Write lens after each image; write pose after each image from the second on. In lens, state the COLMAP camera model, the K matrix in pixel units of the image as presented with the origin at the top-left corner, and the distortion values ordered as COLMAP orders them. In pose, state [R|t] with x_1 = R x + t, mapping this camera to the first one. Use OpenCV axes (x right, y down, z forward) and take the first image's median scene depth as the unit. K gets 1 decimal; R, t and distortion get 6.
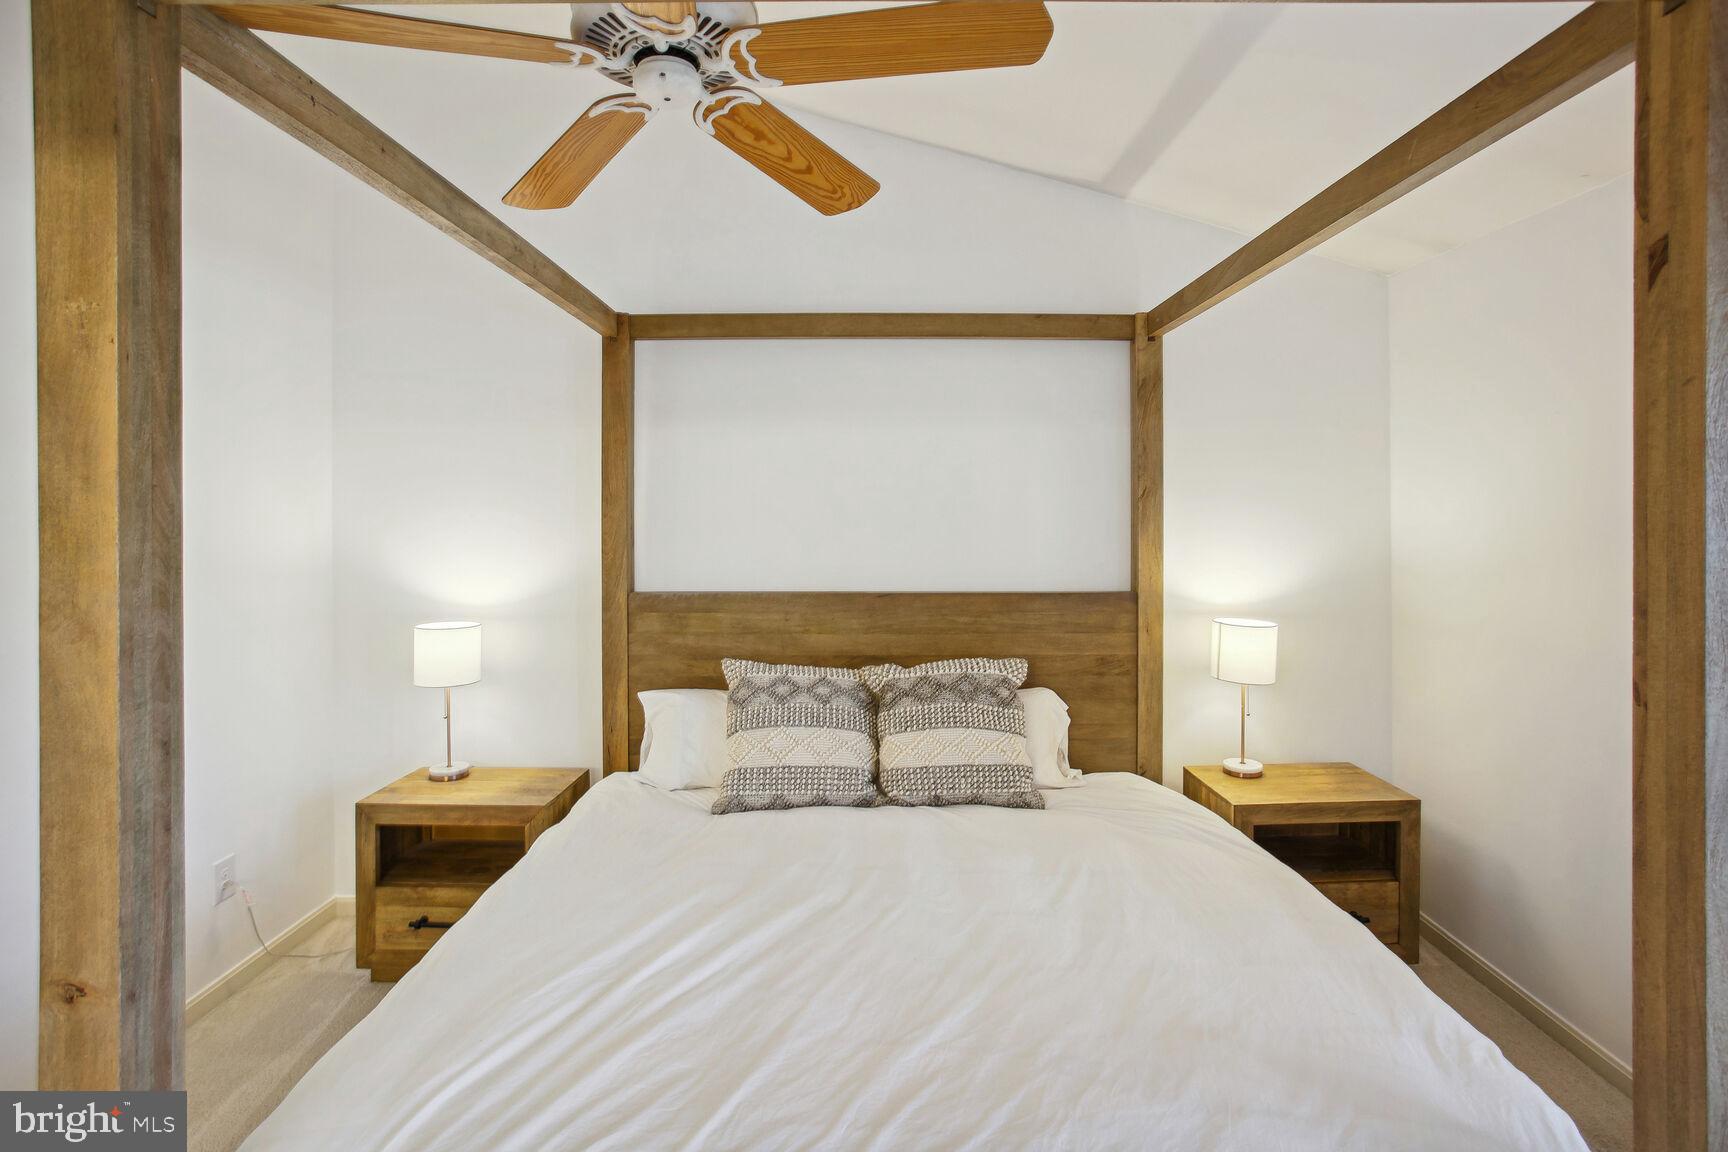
lens RADIAL K [[871.3, 0, 875.9], [0, 871.3, 511.0], [0, 0, 1]] dist [-0.045678, 0.016088]
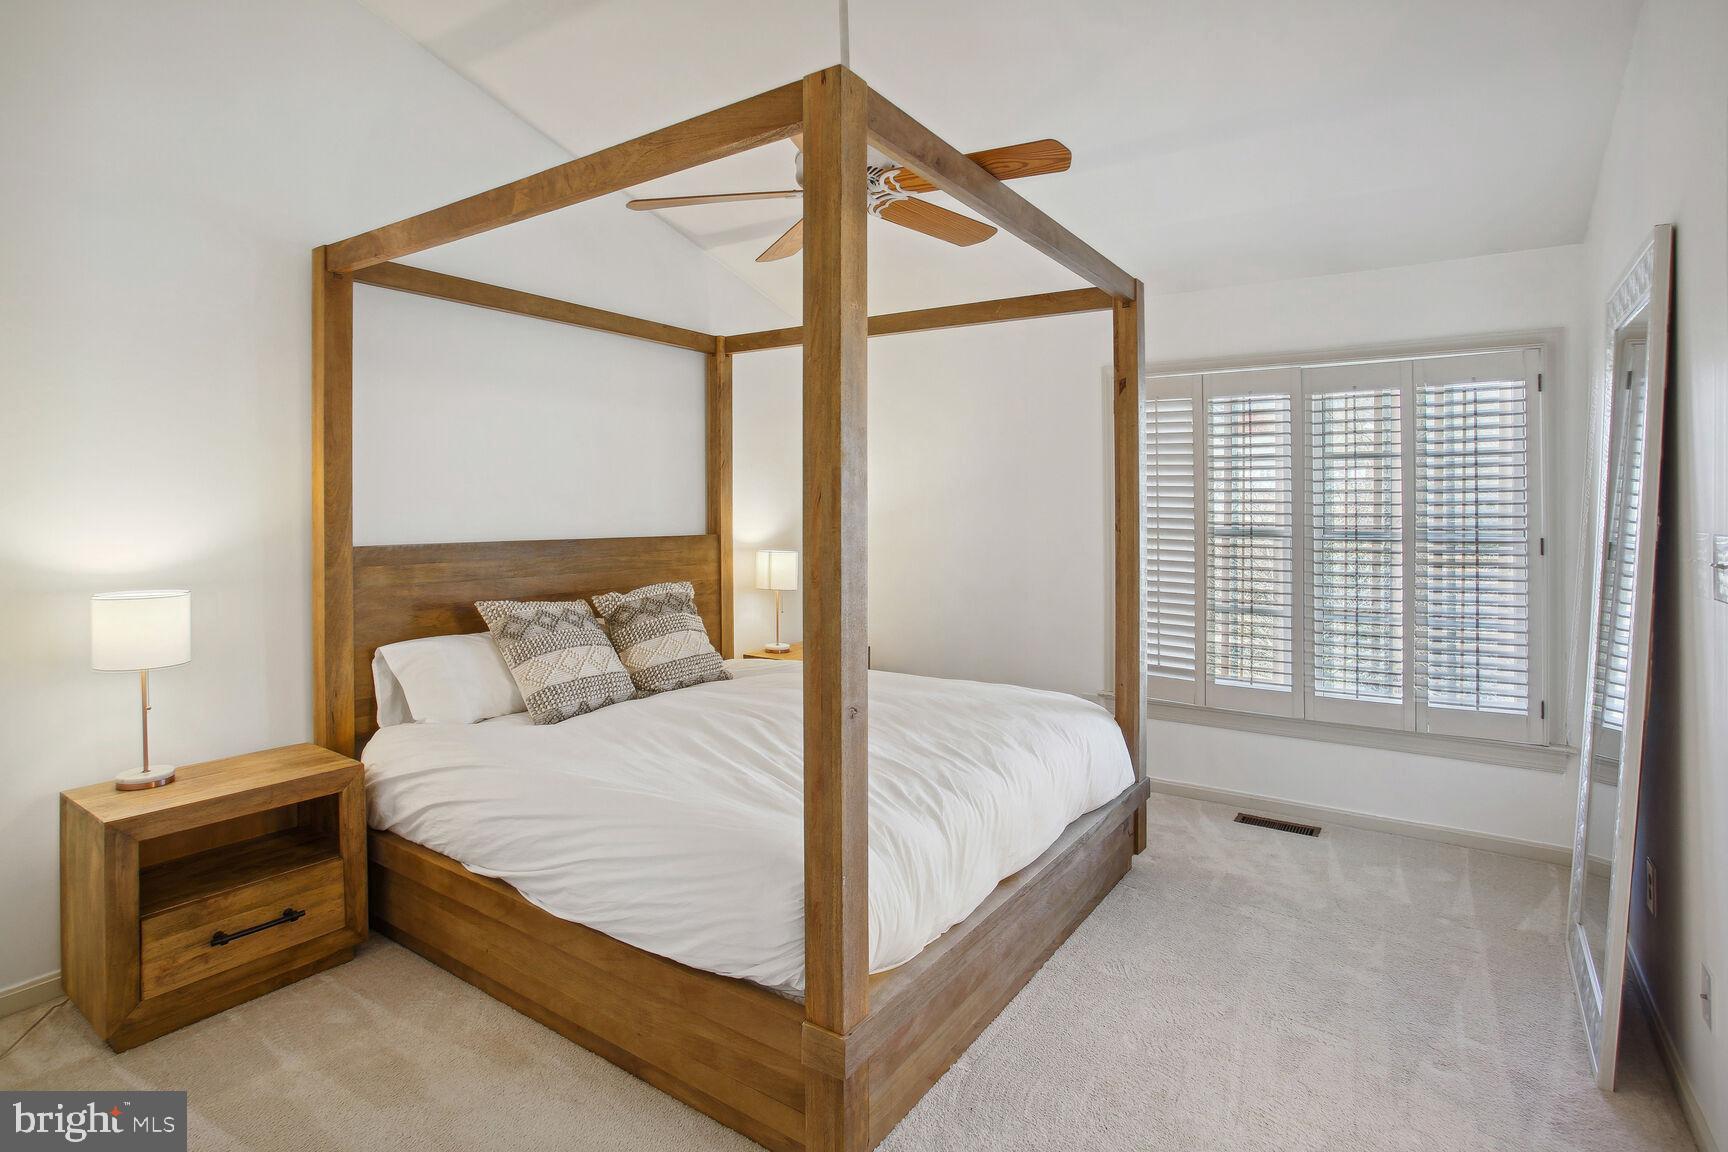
lens RADIAL K [[871.3, 0, 875.9], [0, 871.3, 511.0], [0, 0, 1]] dist [-0.045678, 0.016088]
pose [[0.555741, -0.003403, 0.831349, -0.761746], [0.002786, 0.999994, 0.002231, 0.056151], [-0.831351, 0.001077, 0.555747, 0.004776]]
